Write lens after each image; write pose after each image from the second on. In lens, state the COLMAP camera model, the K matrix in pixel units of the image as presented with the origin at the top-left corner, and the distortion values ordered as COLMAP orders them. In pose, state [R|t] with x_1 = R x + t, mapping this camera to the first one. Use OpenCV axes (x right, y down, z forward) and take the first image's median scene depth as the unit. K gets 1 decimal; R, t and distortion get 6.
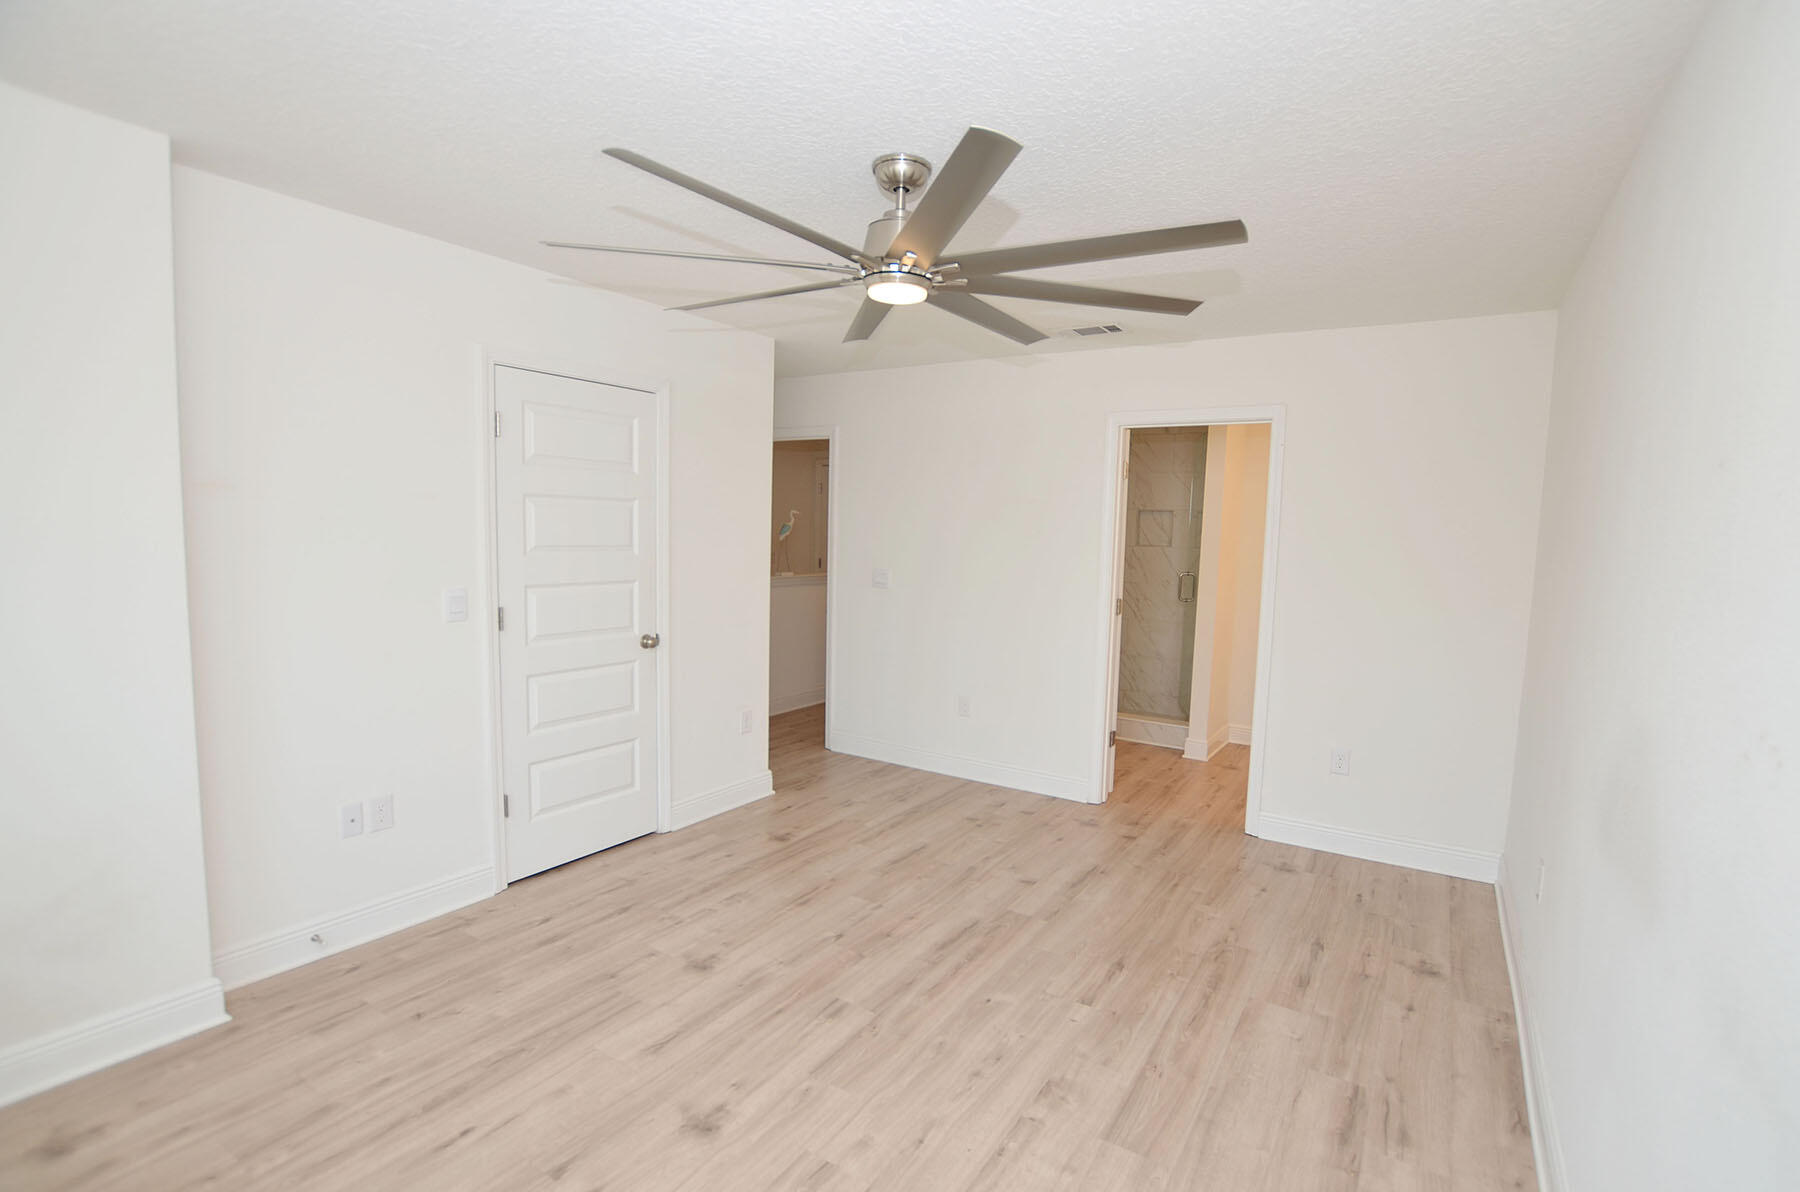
lens RADIAL K [[837.1, 0, 927.3], [0, 837.1, 610.8], [0, 0, 1]] dist [-0.030736, 0.001054]
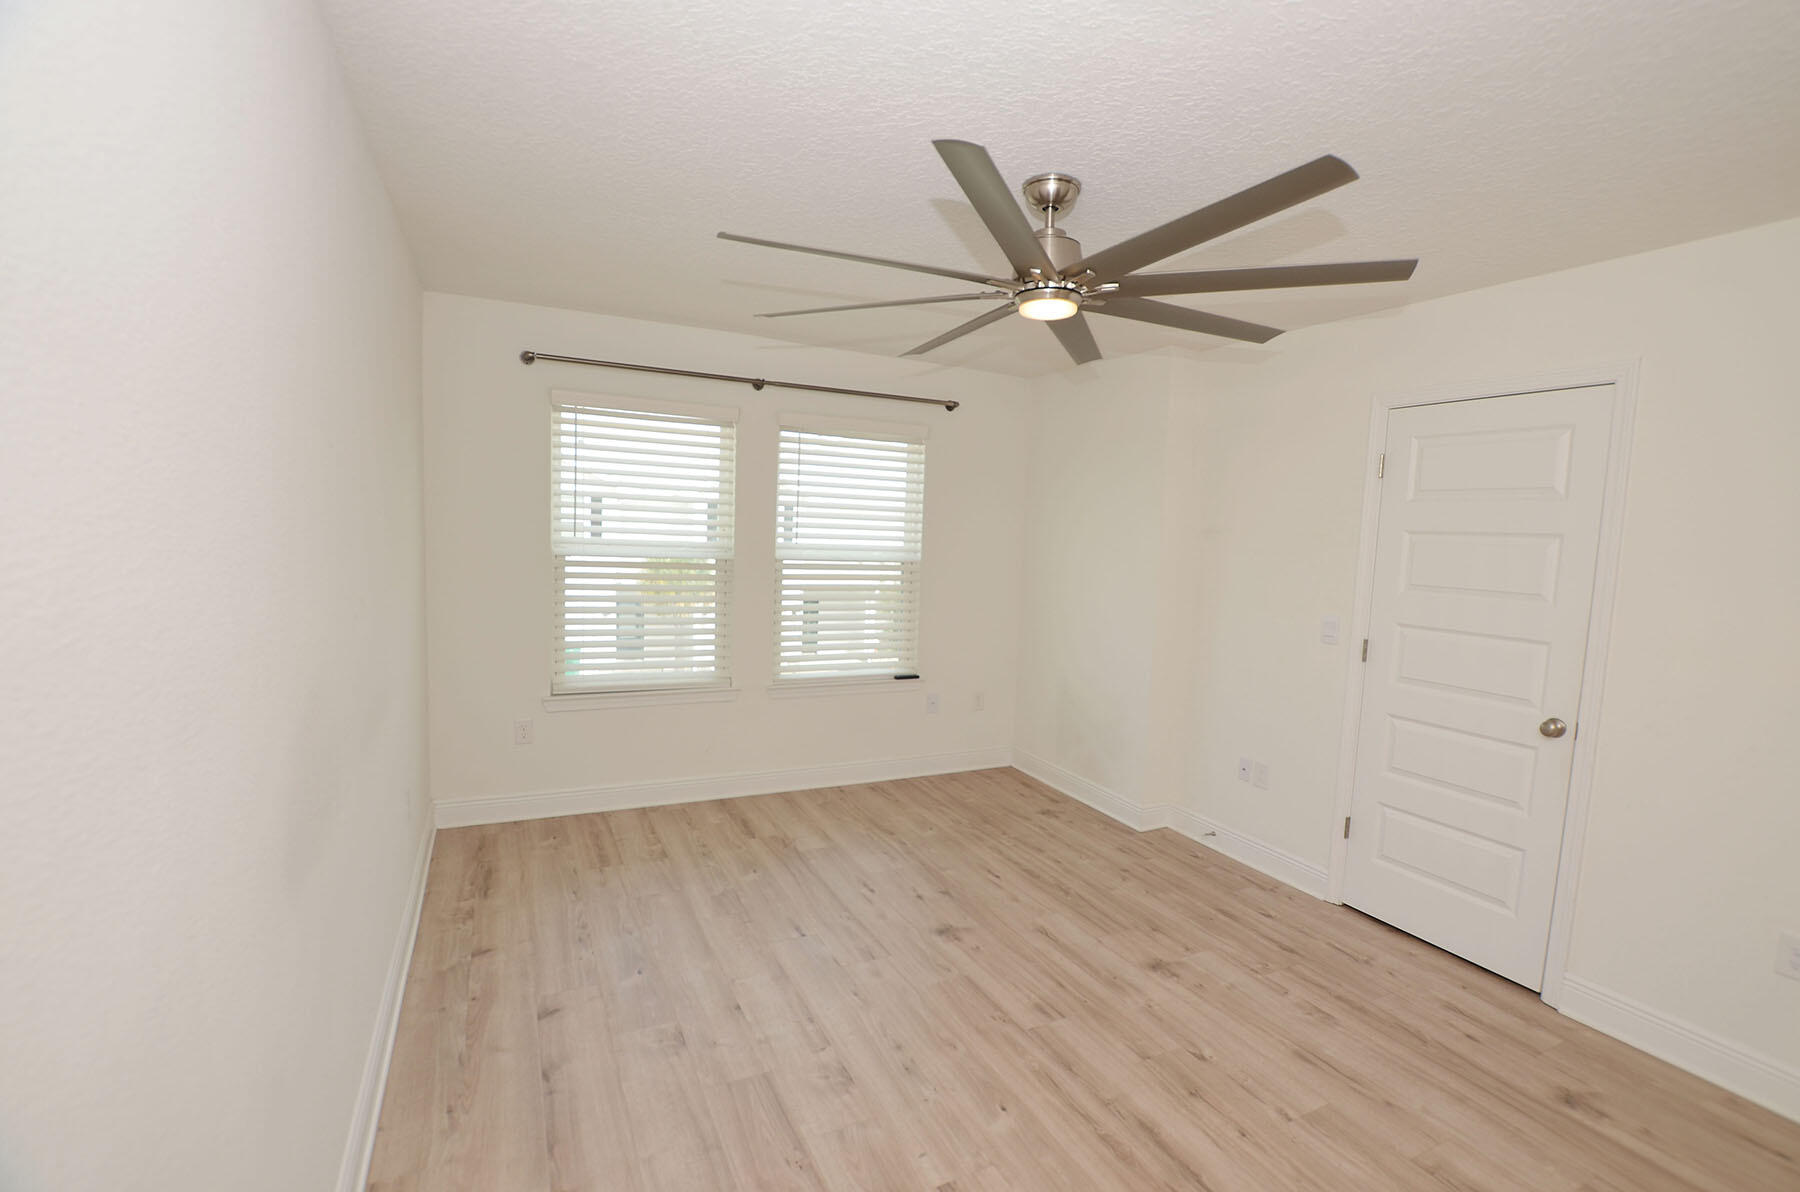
lens RADIAL K [[807.8, 0, 919.8], [0, 807.8, 580.5], [0, 0, 1]] dist [-0.032210, 0.000489]
pose [[-0.514747, -0.000684, -0.857342, 0.852617], [-0.141923, 0.986271, 0.084423, -0.110436], [0.845514, 0.165132, -0.507777, 1.336139]]
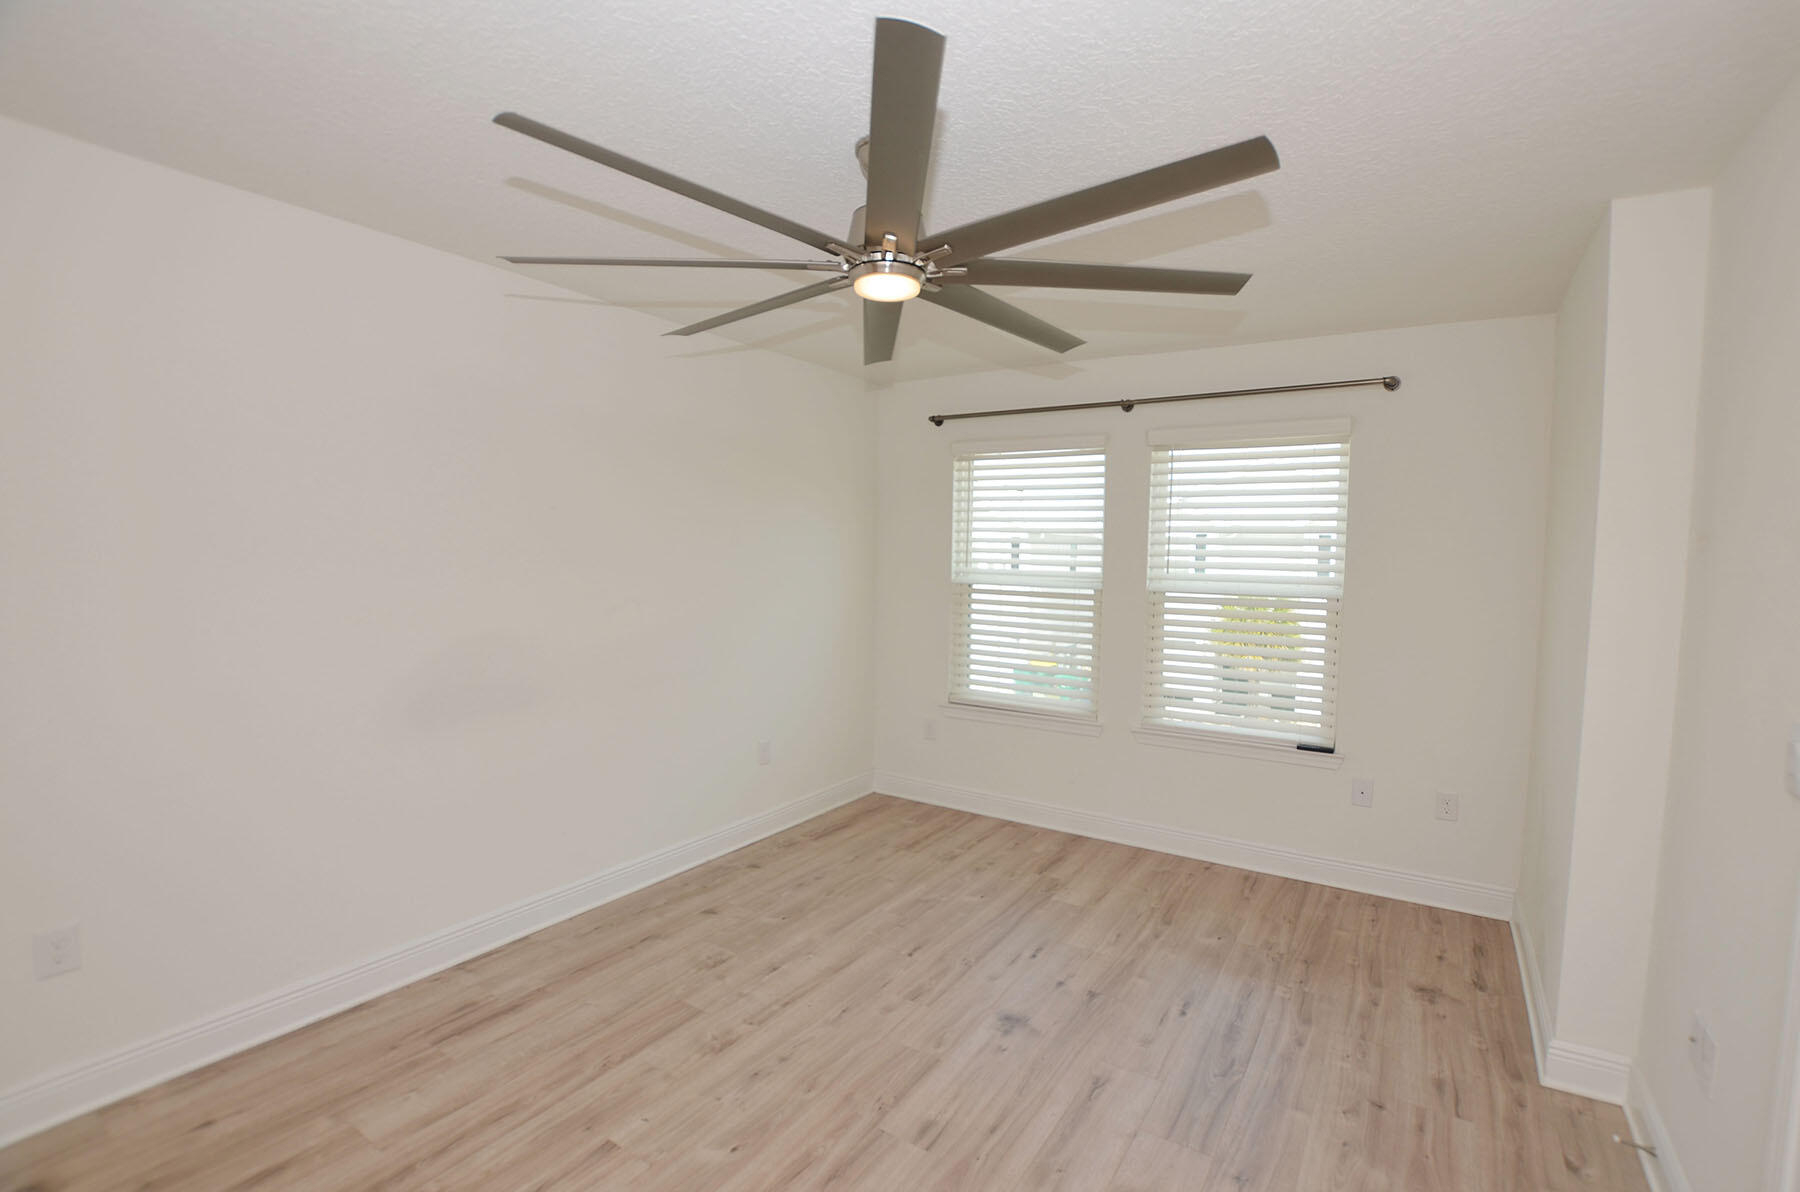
lens RADIAL K [[807.8, 0, 919.8], [0, 807.8, 580.5], [0, 0, 1]] dist [-0.032210, 0.000489]
pose [[-0.998779, -0.049185, 0.004572, -0.082940], [-0.048130, 0.989818, 0.133953, -0.179197], [-0.011114, 0.133570, -0.990977, 1.786025]]
